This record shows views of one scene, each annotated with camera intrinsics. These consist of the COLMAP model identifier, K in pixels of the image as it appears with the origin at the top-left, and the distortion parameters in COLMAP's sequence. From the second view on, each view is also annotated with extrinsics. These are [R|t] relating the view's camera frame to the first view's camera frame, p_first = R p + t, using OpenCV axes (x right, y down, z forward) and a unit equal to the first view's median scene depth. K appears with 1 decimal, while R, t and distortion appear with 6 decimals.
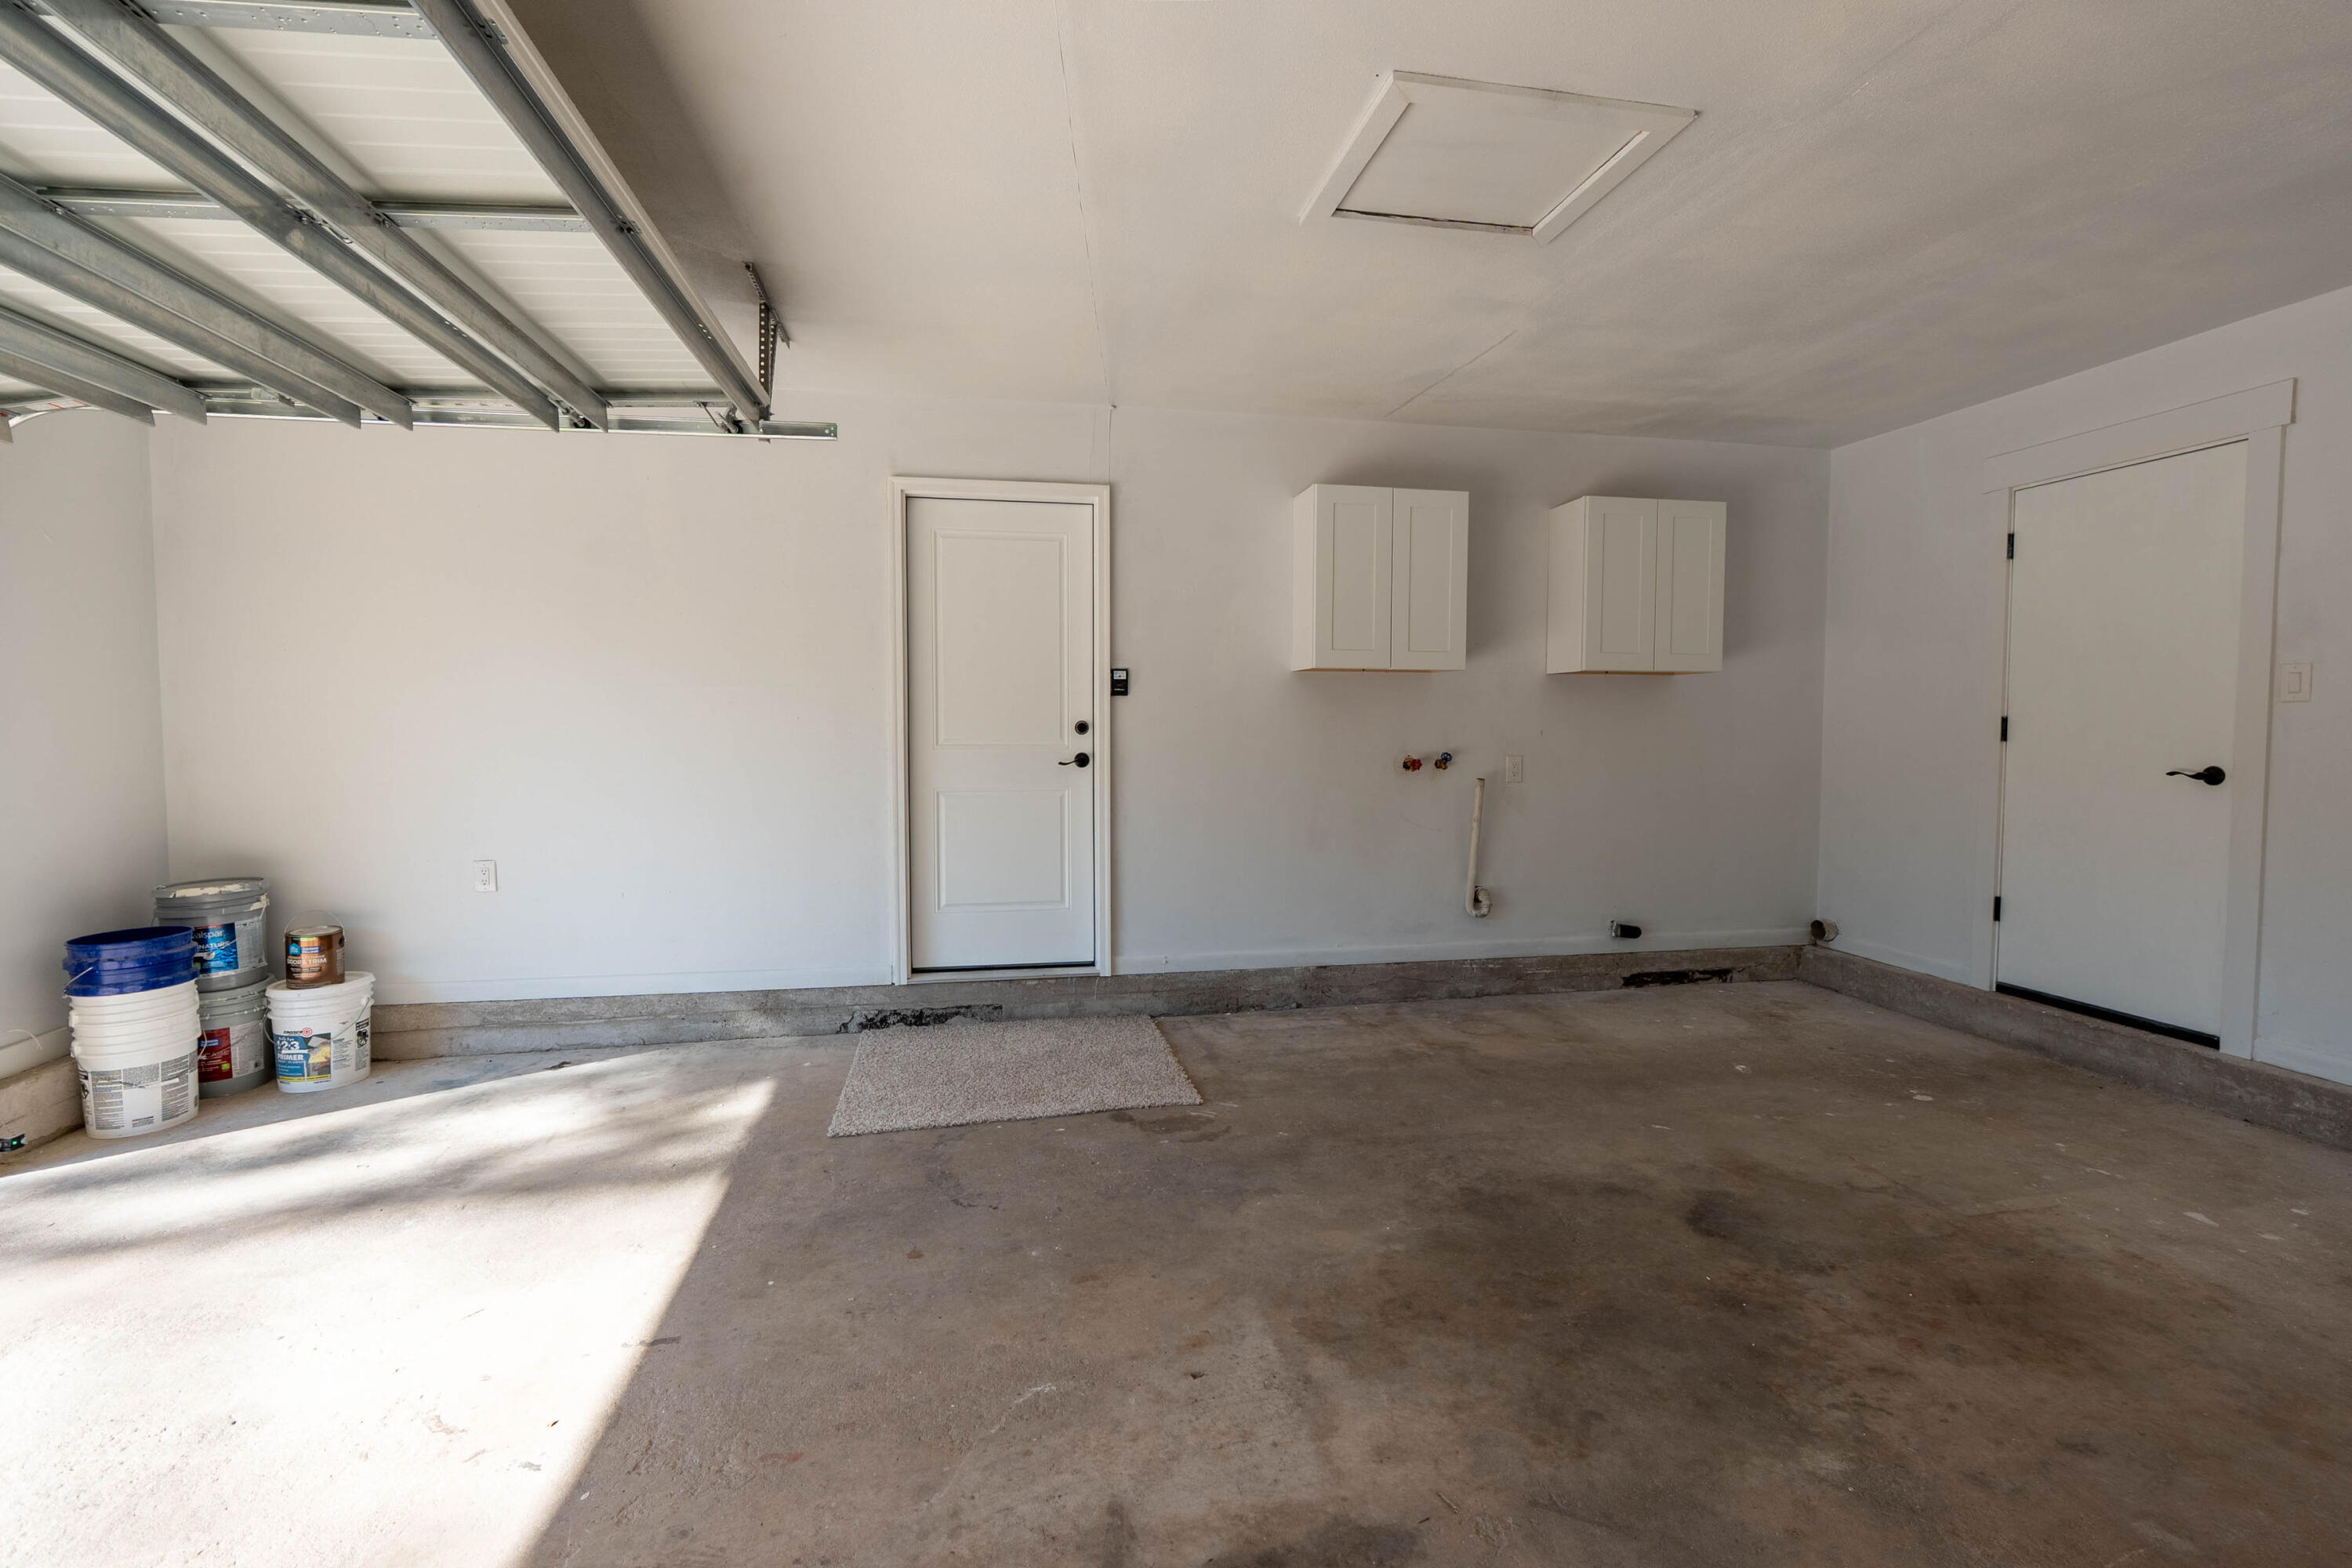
lens RADIAL K [[1081.0, 0, 1180.6], [0, 1081.0, 782.9], [0, 0, 1]] dist [-0.000449, 0.000083]
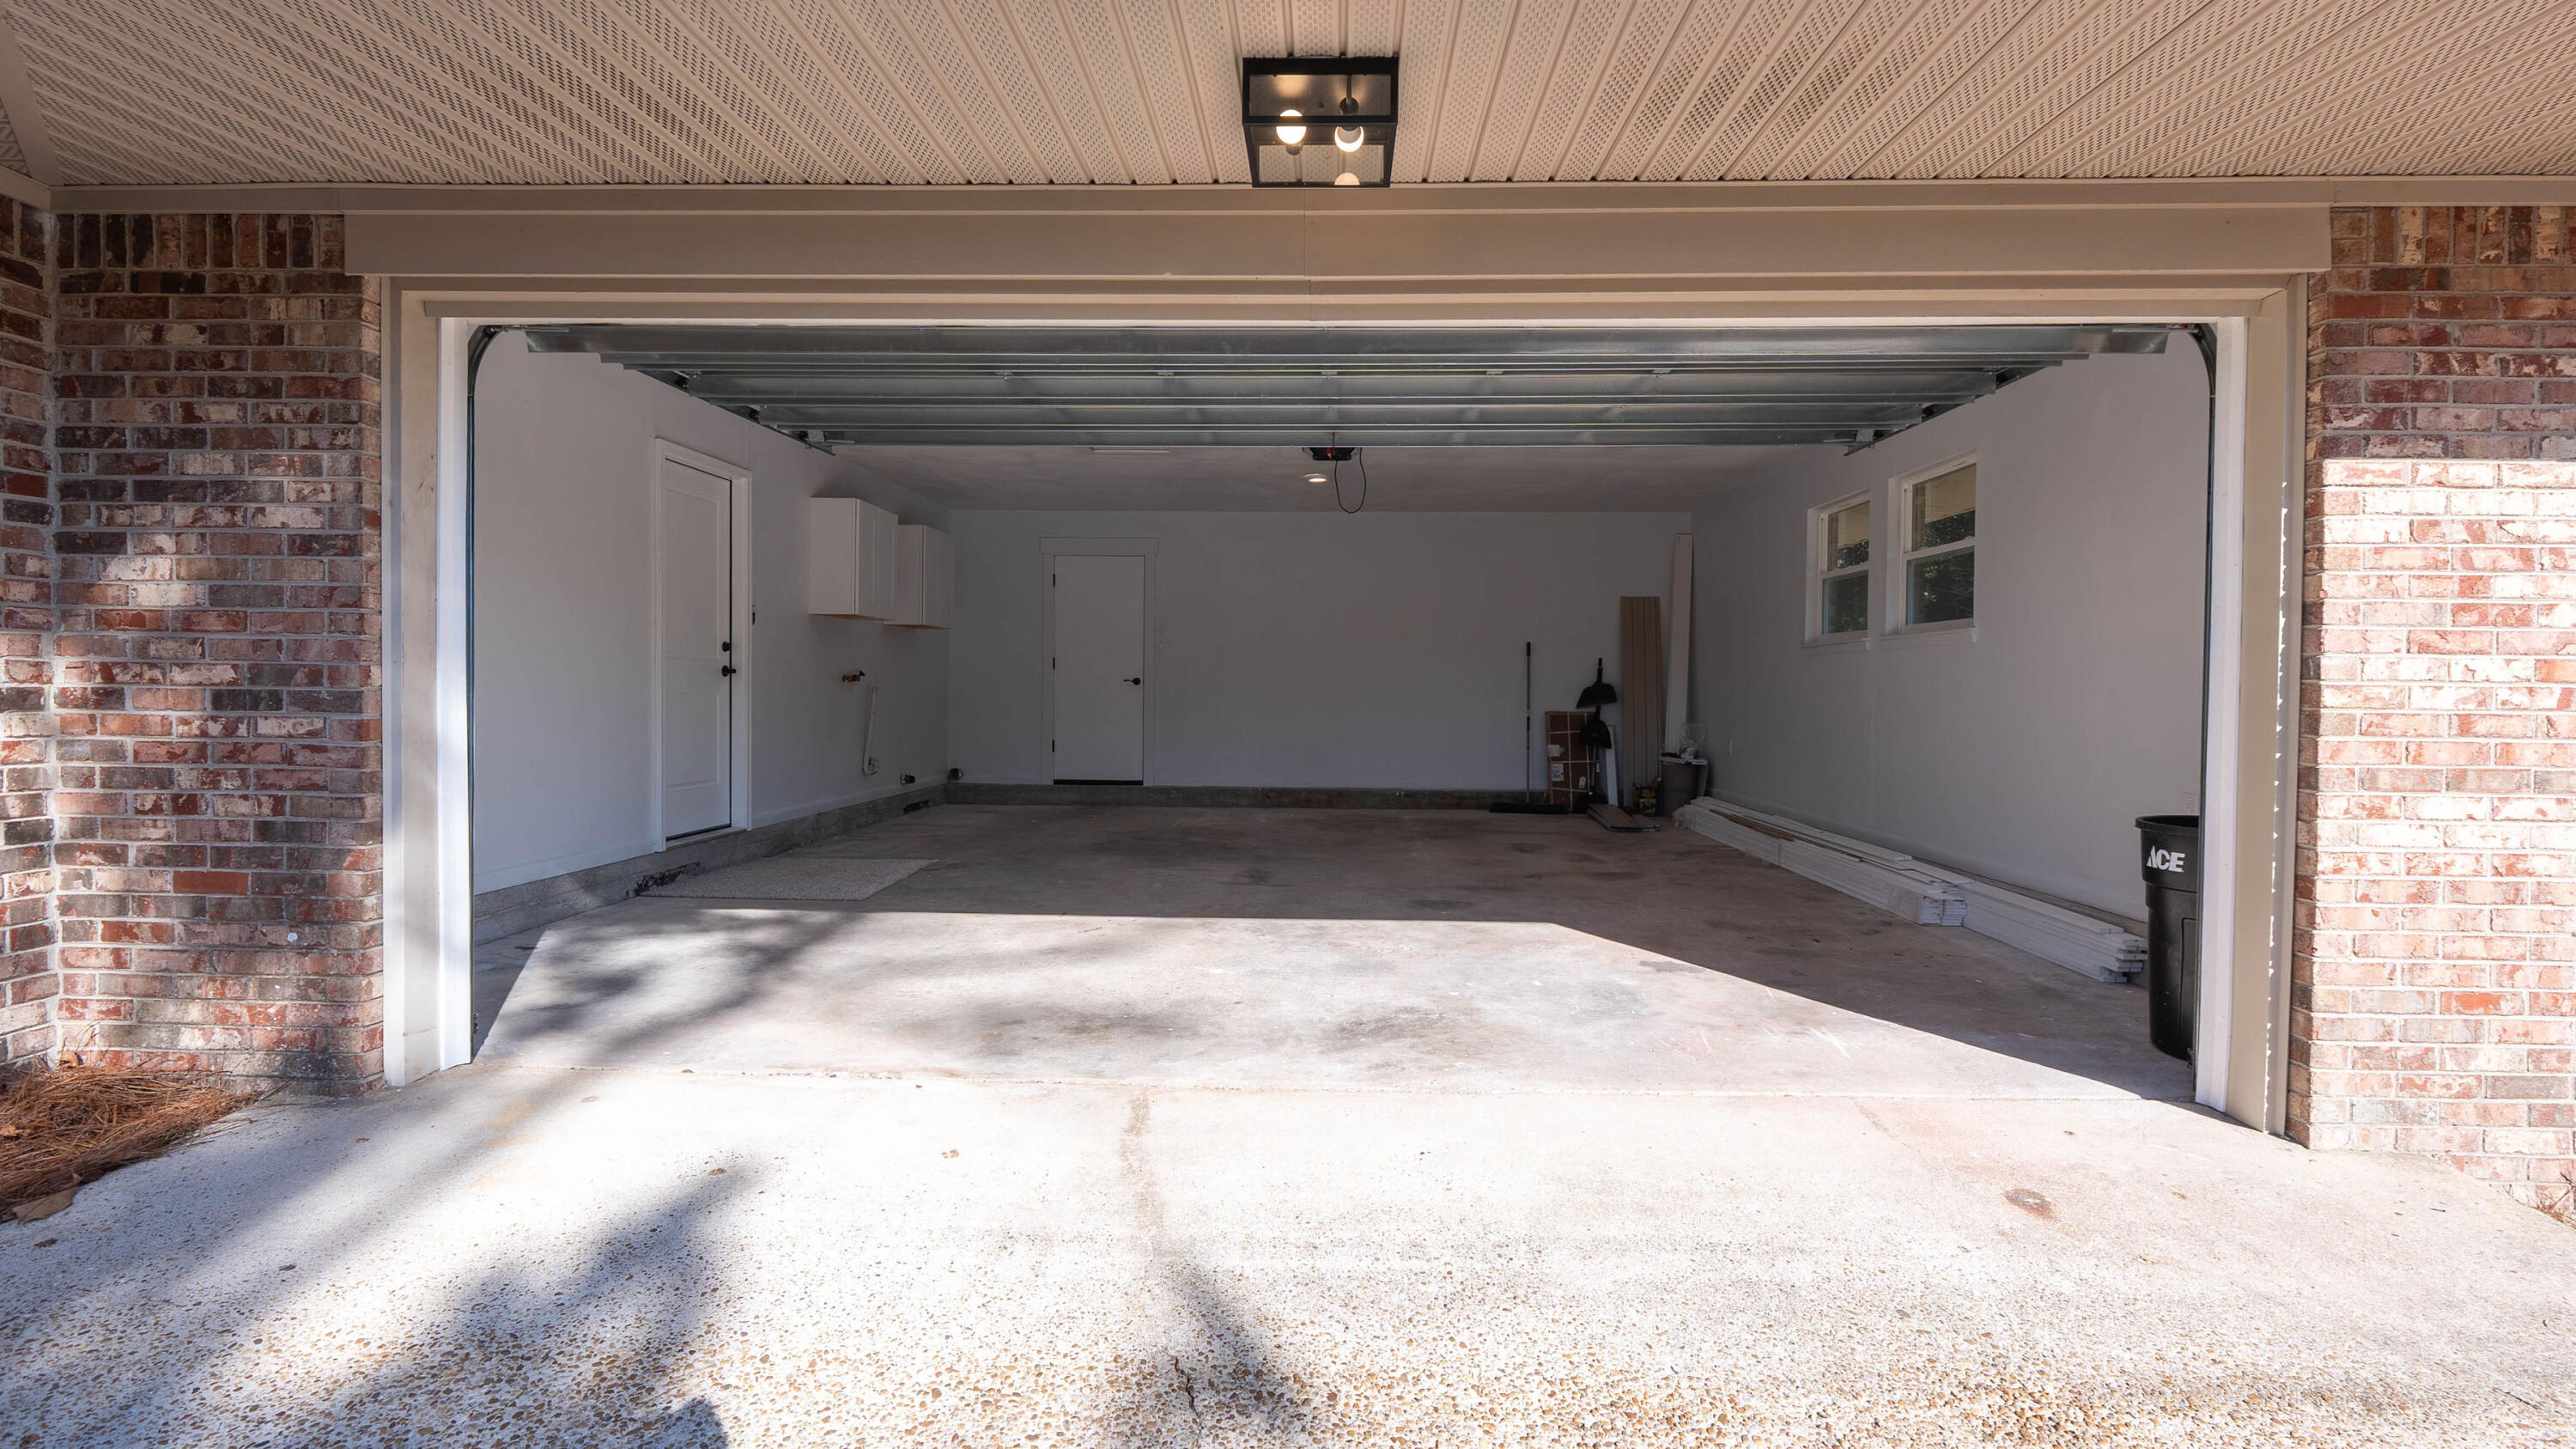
lens RADIAL K [[1168.9, 0, 1287.5], [0, 1168.9, 713.9], [0, 0, 1]] dist [0.000041, 0.000003]
pose [[0.217286, -0.016913, 0.975961, -1.358080], [0.046824, 0.998879, 0.006886, 0.054378], [-0.974984, 0.044202, 0.217834, 0.016851]]
